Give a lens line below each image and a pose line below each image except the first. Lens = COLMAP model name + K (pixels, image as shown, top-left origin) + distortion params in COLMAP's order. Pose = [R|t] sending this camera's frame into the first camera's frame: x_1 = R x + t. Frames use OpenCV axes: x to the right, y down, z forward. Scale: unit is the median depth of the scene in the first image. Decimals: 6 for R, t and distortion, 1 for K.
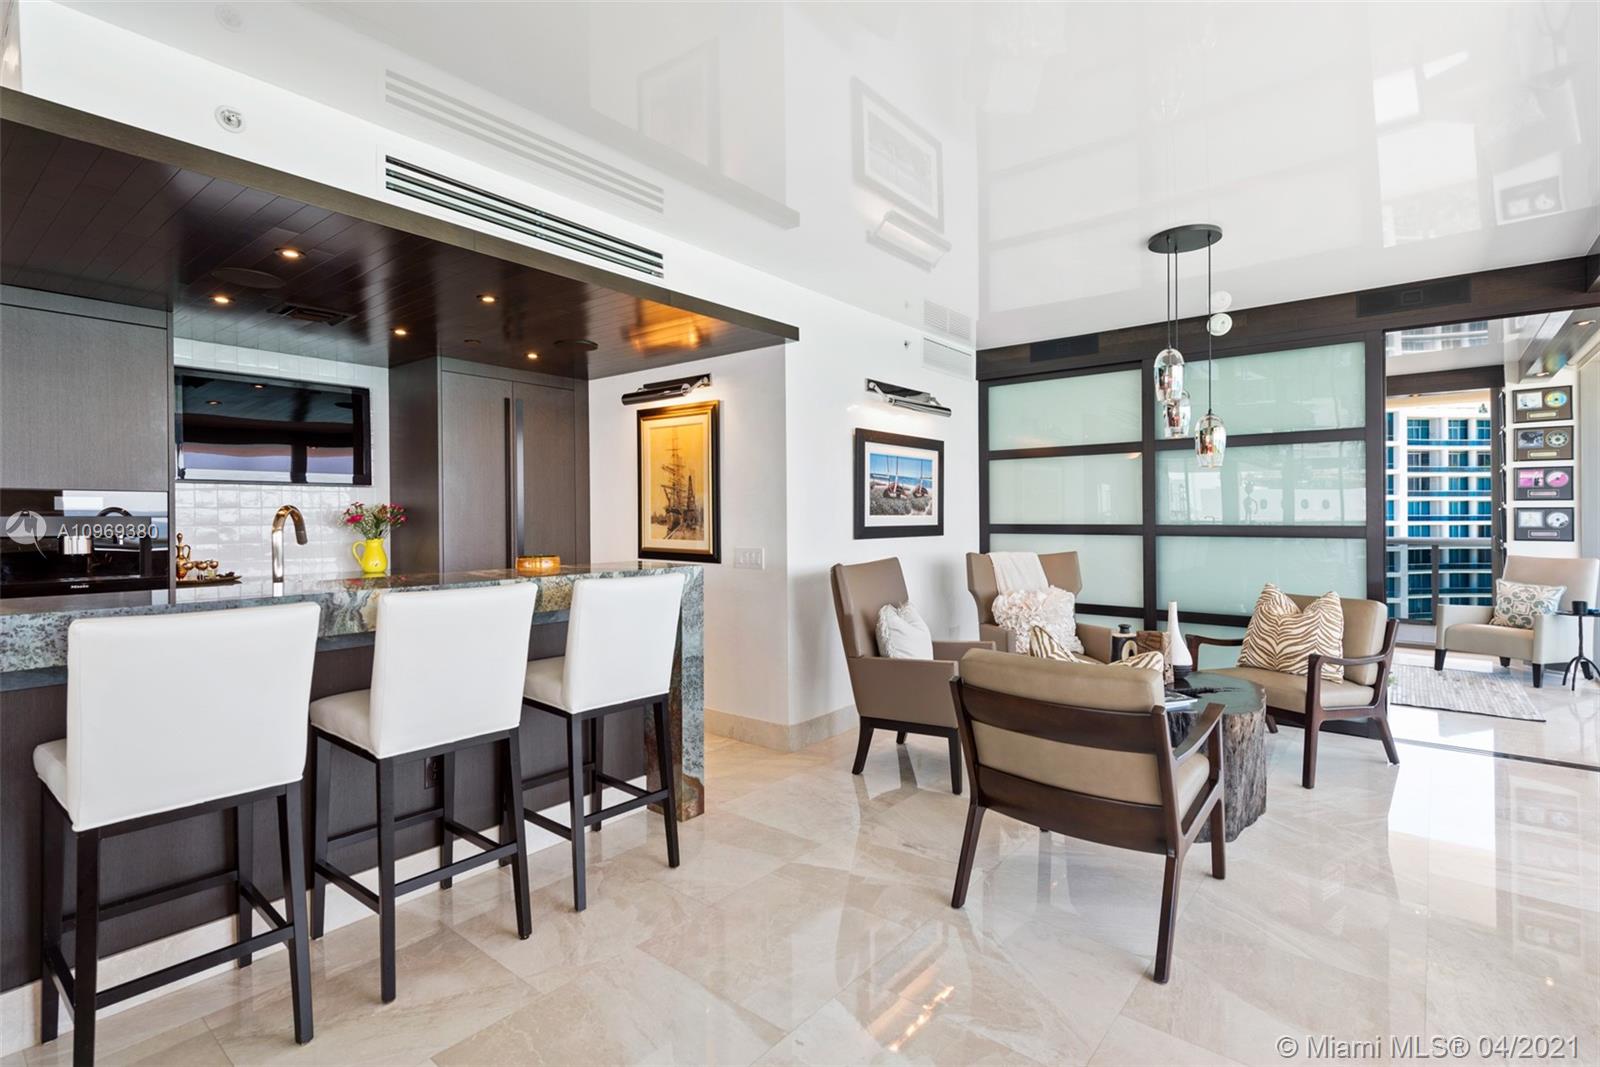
lens RADIAL K [[763.4, 0, 797.7], [0, 763.4, 505.7], [0, 0, 1]] dist [0.012199, -0.003651]
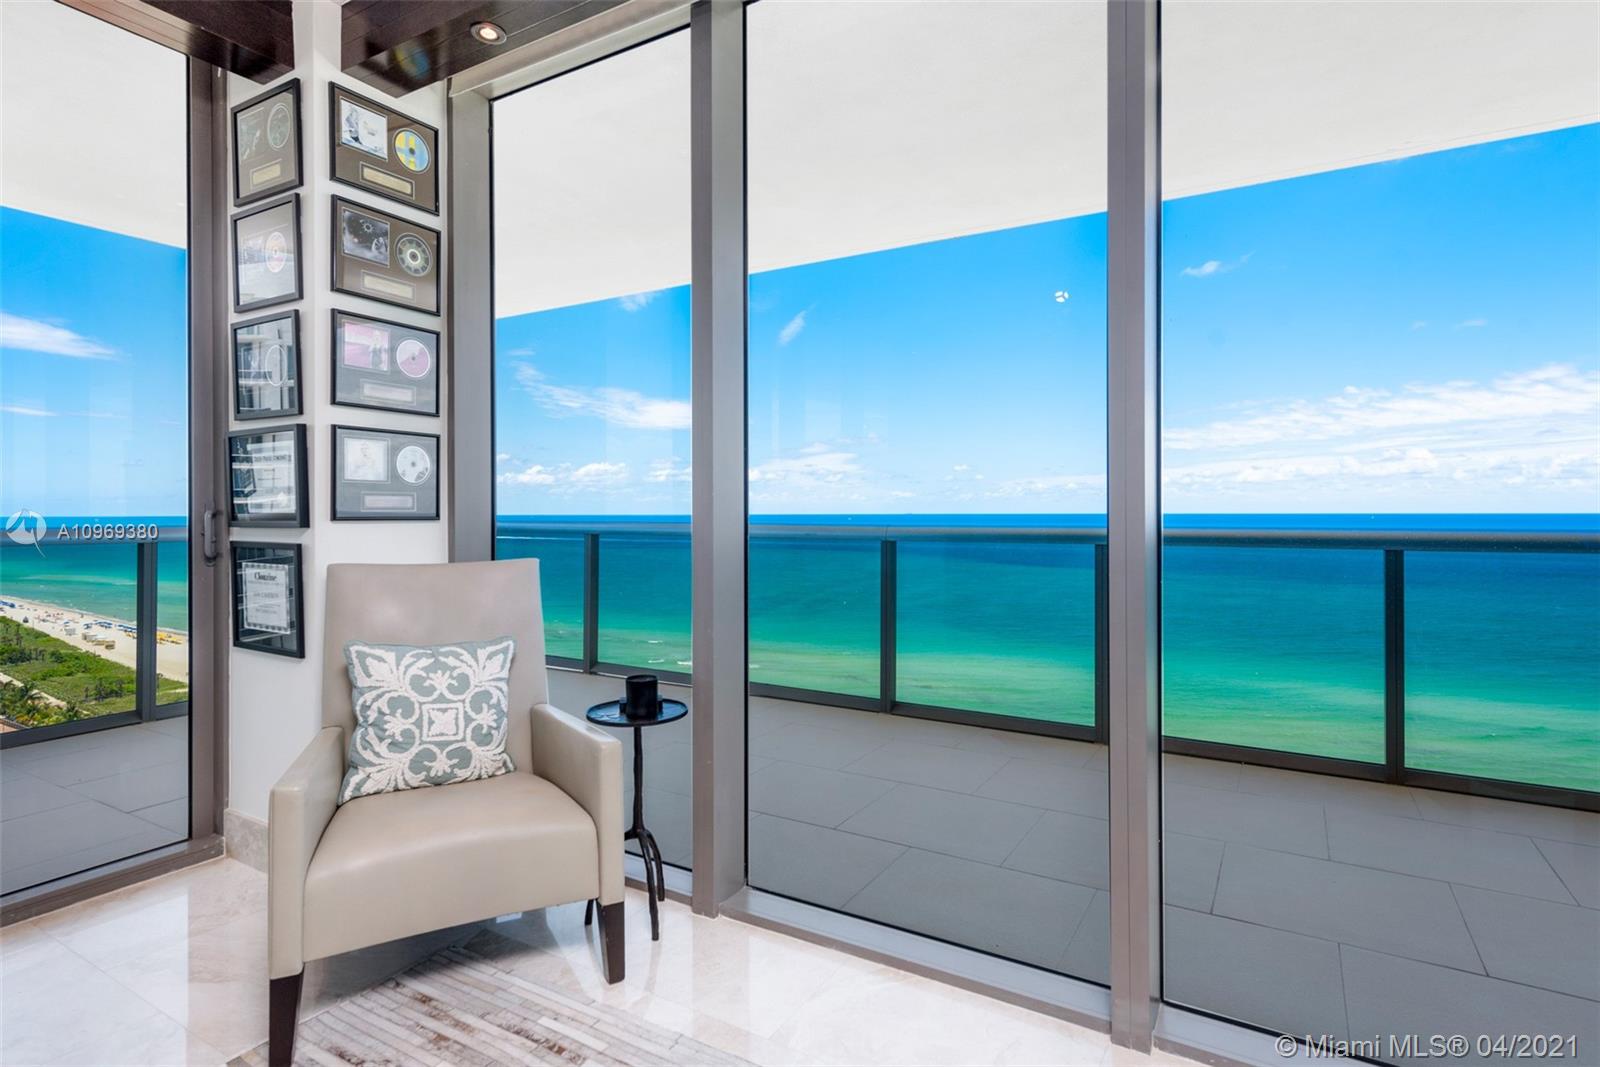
lens RADIAL K [[838.7, 0, 778.3], [0, 838.7, 507.7], [0, 0, 1]] dist [0.016168, -0.006730]
pose [[-0.142337, 0.000267, 0.989818, 0.517329], [-0.007539, 0.999971, -0.001354, 0.037159], [-0.989790, -0.007655, -0.142331, 0.835533]]
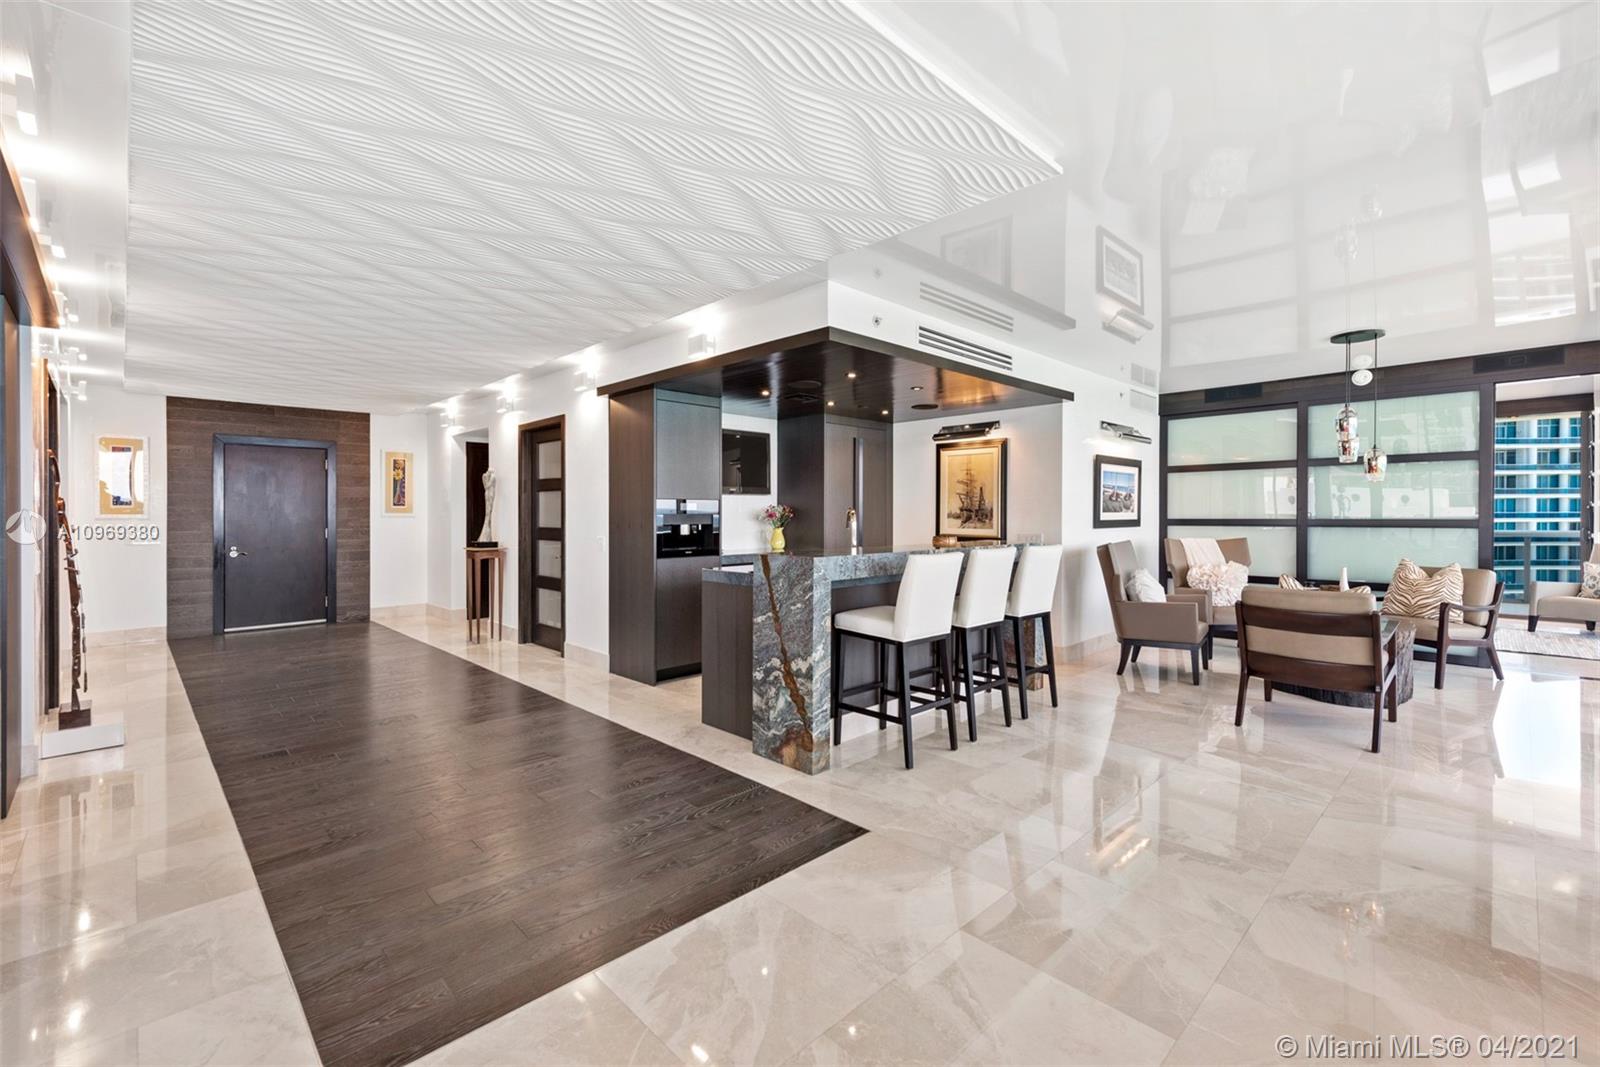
lens RADIAL K [[688.7, 0, 777.2], [0, 688.7, 511.6], [0, 0, 1]] dist [0.002038, 0.000982]
pose [[0.991424, -0.003278, -0.130642, -0.363360], [0.004348, 0.999959, 0.007909, -0.002836], [0.130611, -0.008409, 0.991398, -0.418932]]
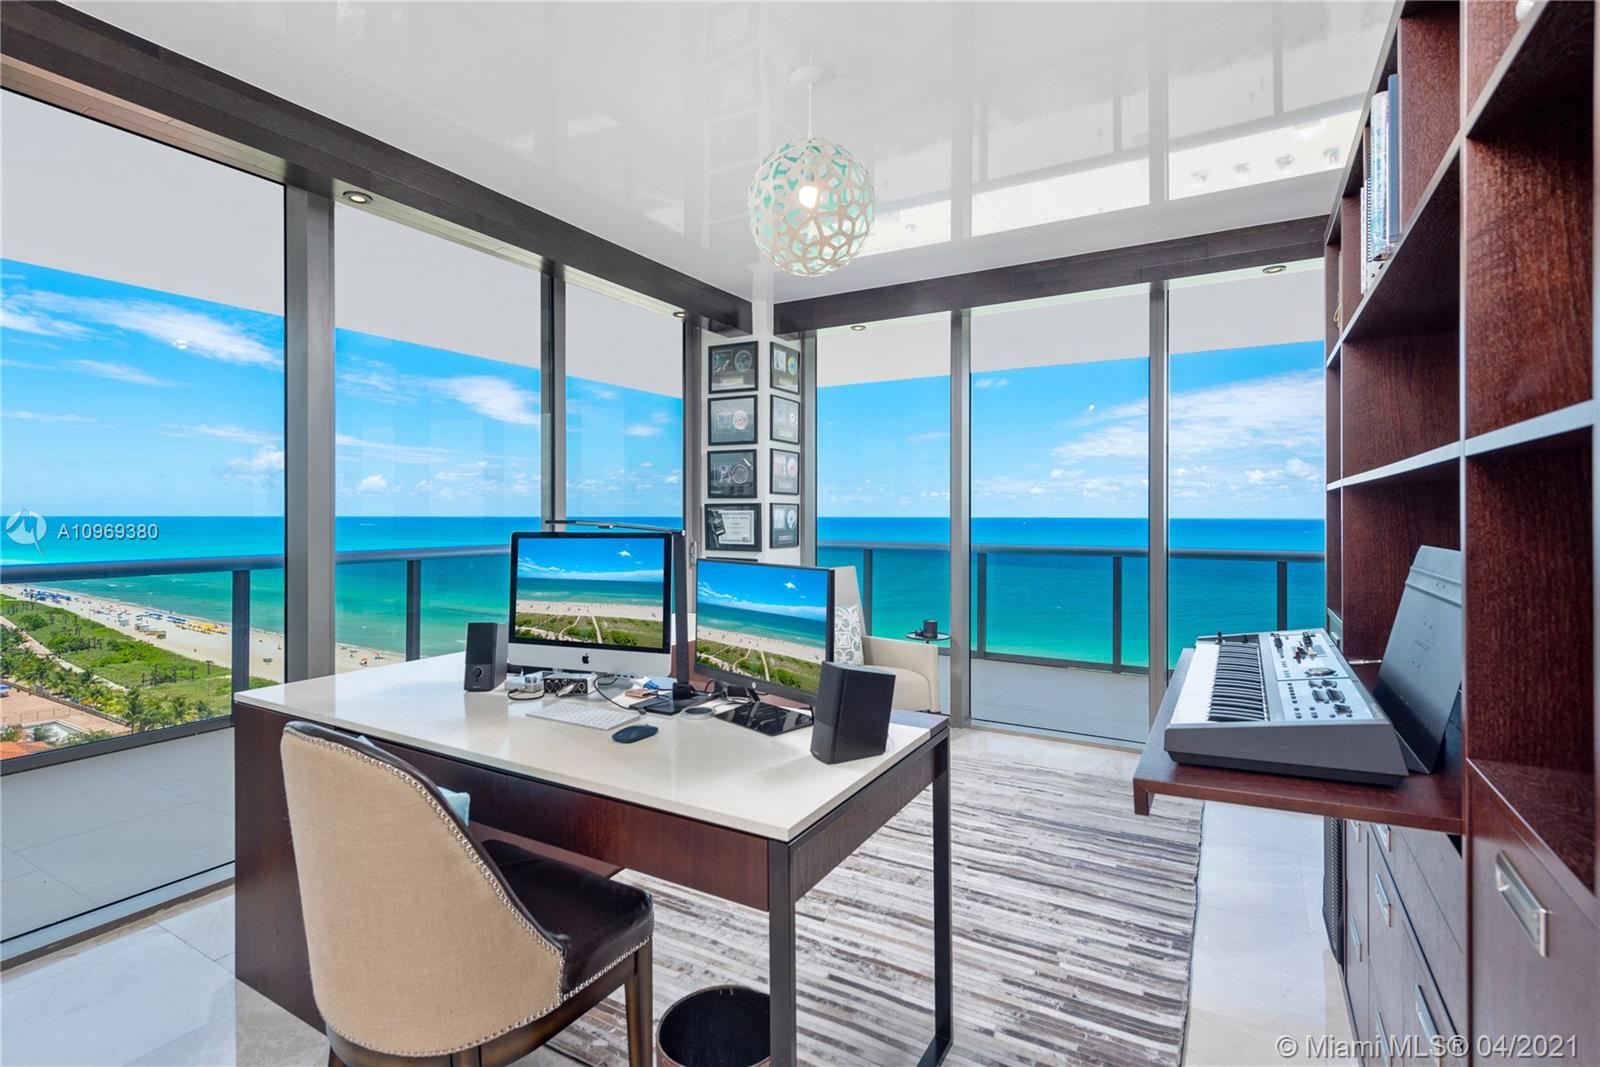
lens RADIAL K [[763.4, 0, 776.8], [0, 763.4, 511.7], [0, 0, 1]] dist [0.012199, -0.003651]
pose [[-0.162042, -0.000920, 0.986783, 0.211170], [-0.011155, 0.999937, -0.000899, 0.010717], [-0.986721, -0.011153, -0.162042, 1.085049]]
